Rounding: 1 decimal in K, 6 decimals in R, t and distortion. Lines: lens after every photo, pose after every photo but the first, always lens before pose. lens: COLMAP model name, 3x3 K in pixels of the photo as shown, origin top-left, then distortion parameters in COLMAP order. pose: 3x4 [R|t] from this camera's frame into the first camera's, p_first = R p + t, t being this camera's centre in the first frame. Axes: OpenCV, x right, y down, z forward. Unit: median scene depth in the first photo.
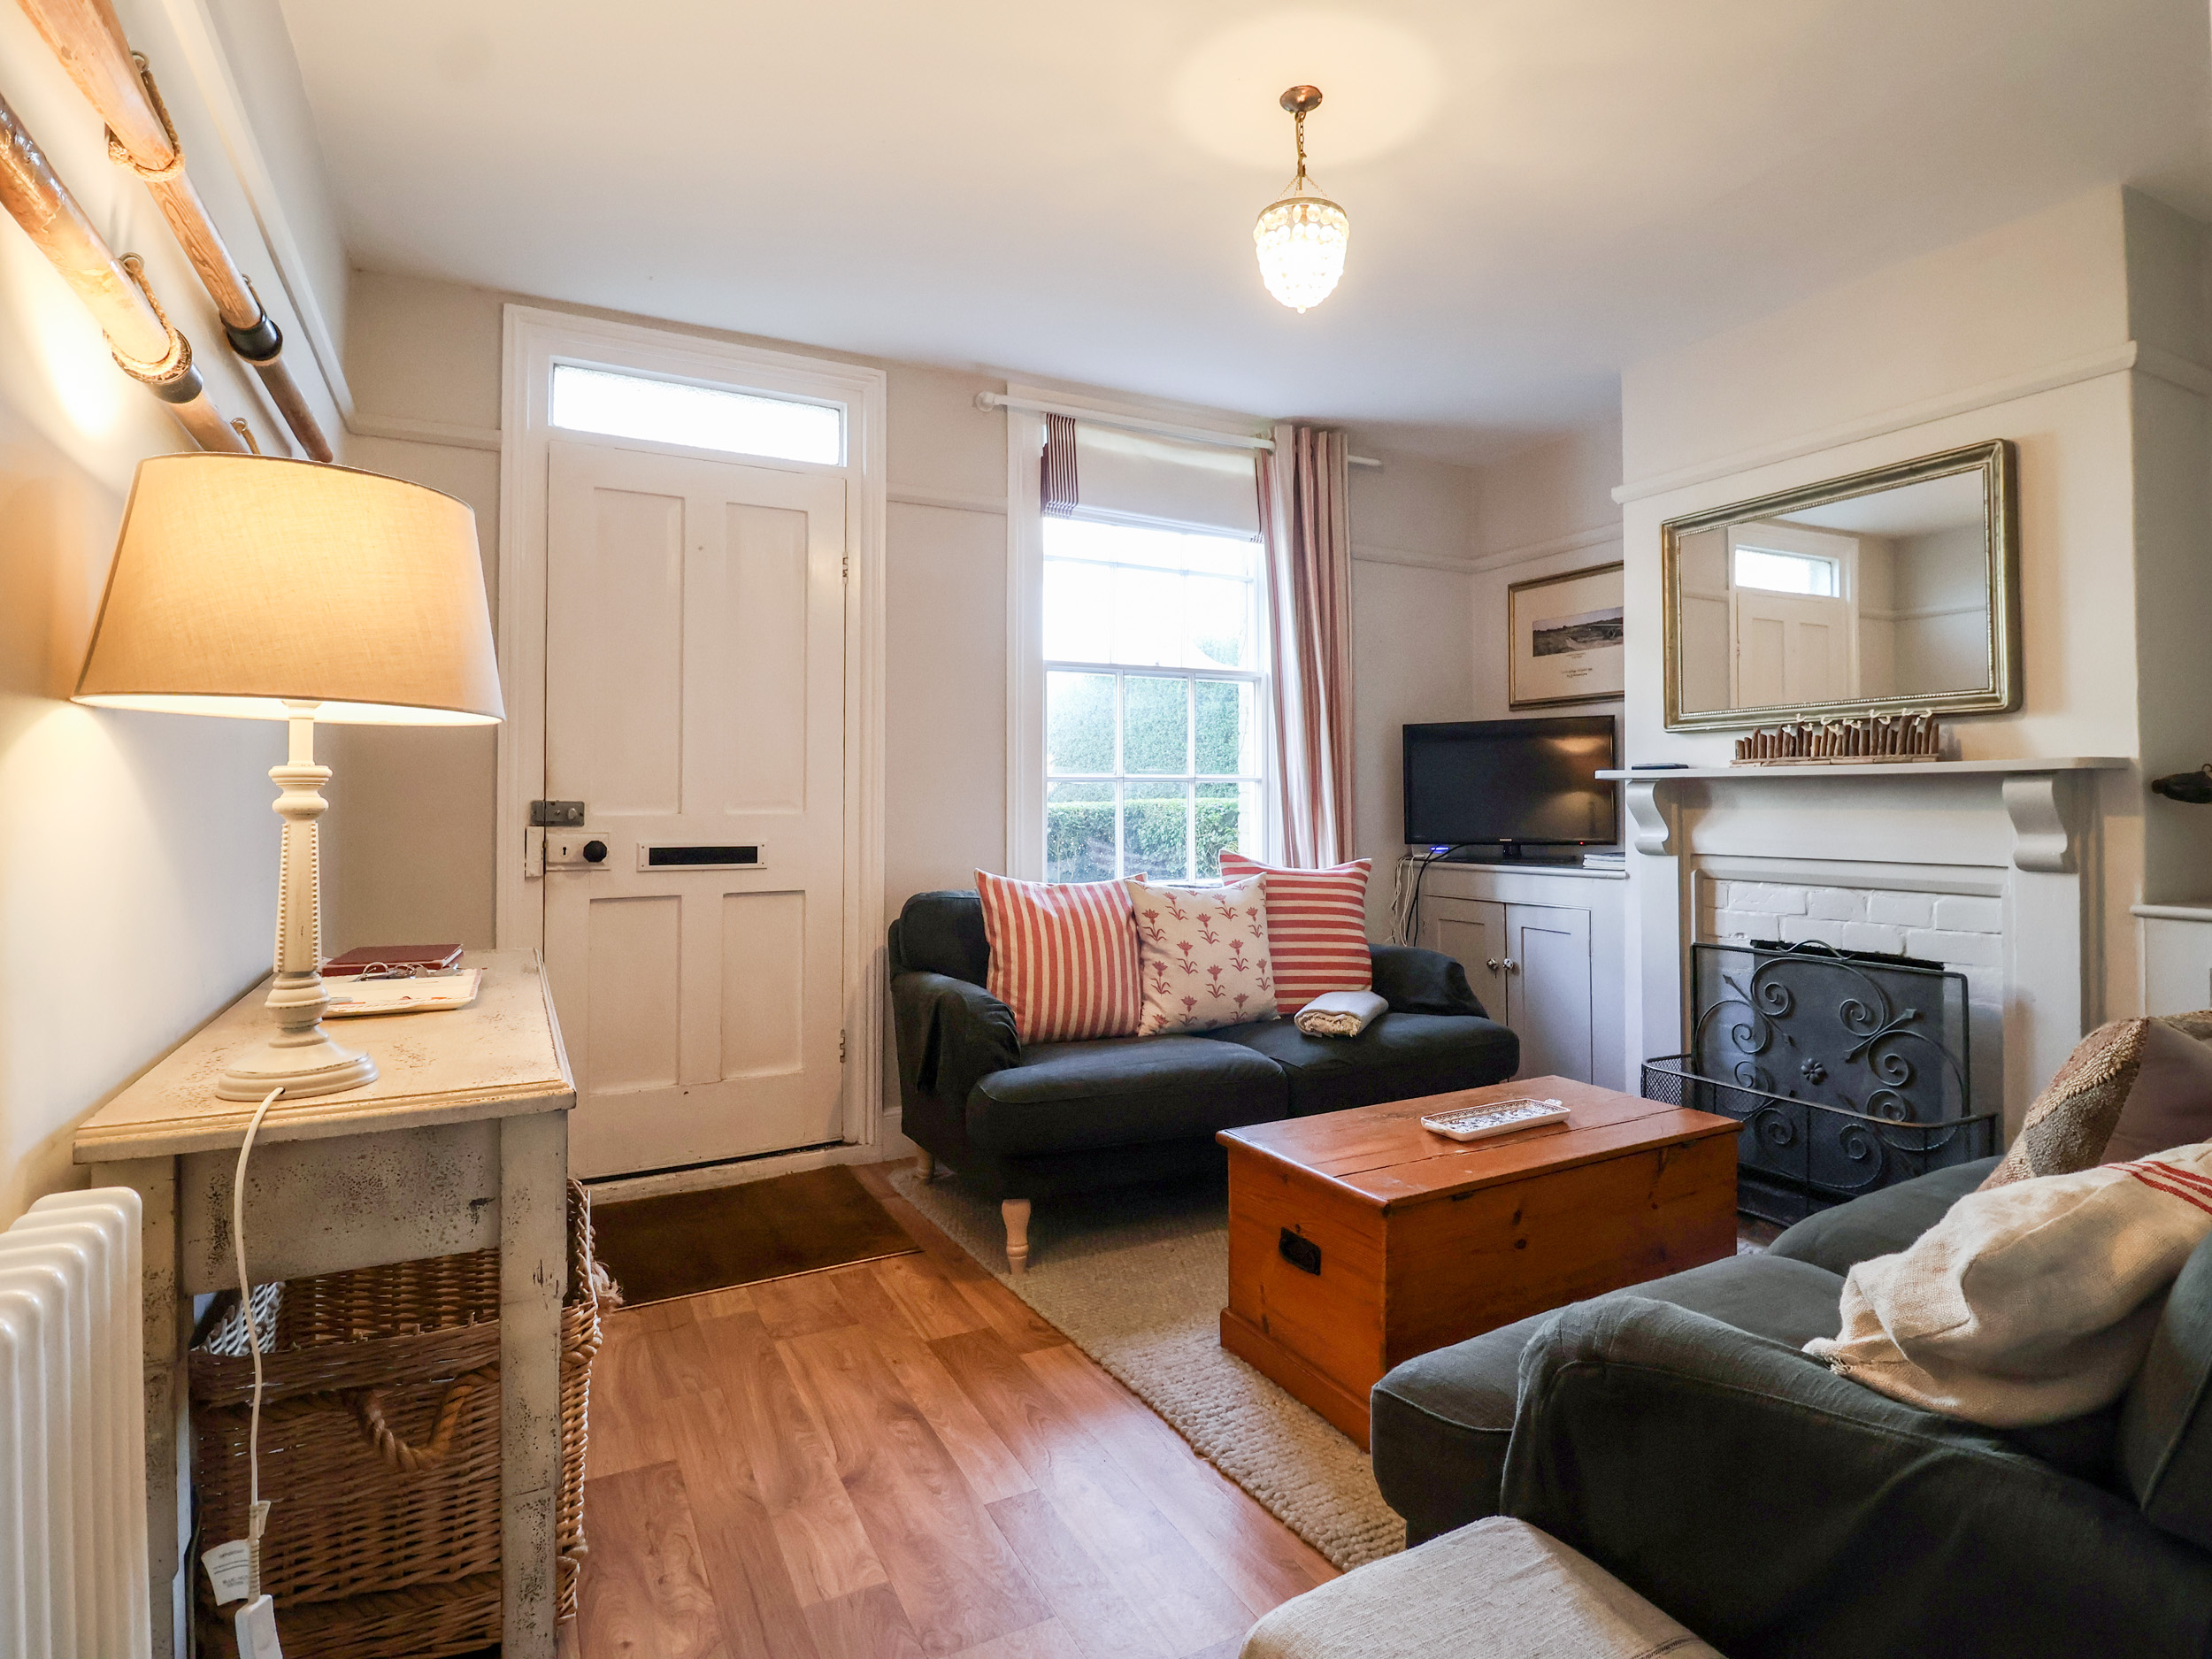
lens RADIAL K [[1151.3, 0, 1140.9], [0, 1151.3, 798.5], [0, 0, 1]] dist [0.000952, -0.015364]
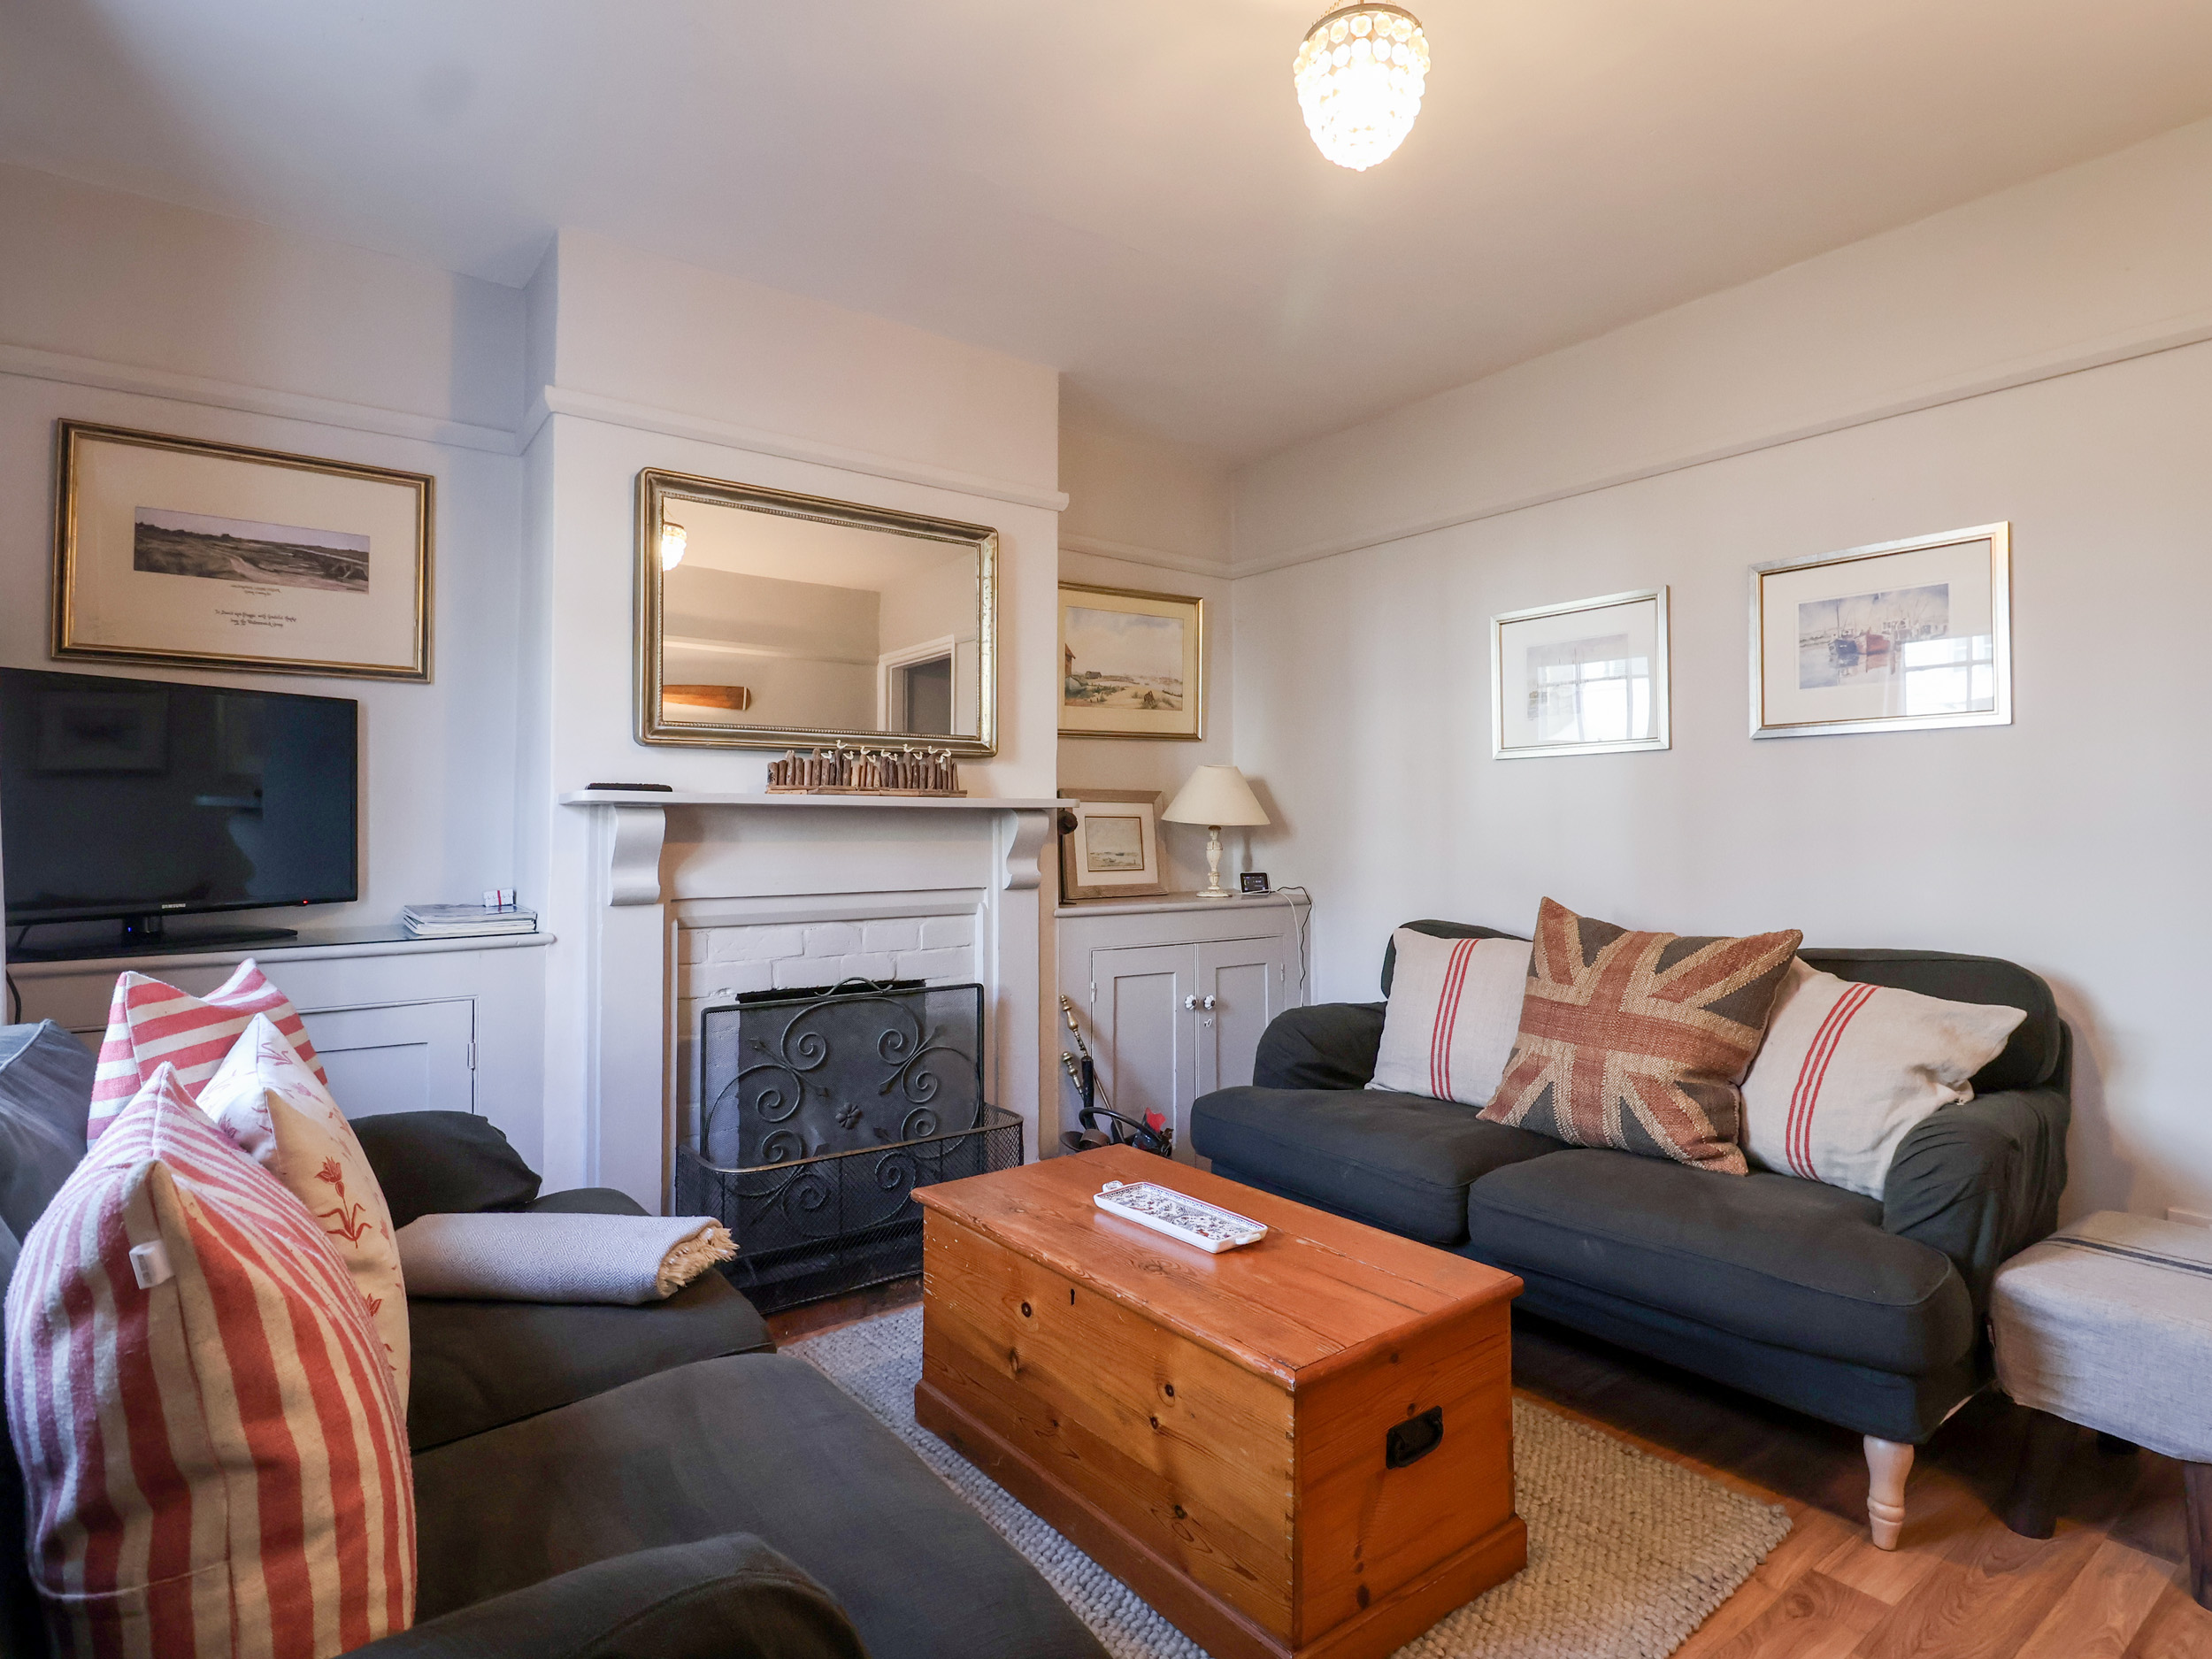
lens RADIAL K [[1188.6, 0, 1129.3], [0, 1188.6, 800.7], [0, 0, 1]] dist [0.002258, -0.016837]
pose [[-0.158652, 0.019408, 0.987144, -0.424848], [-0.003785, 0.999787, -0.020265, -0.005257], [-0.987327, -0.006951, -0.158545, 0.916685]]
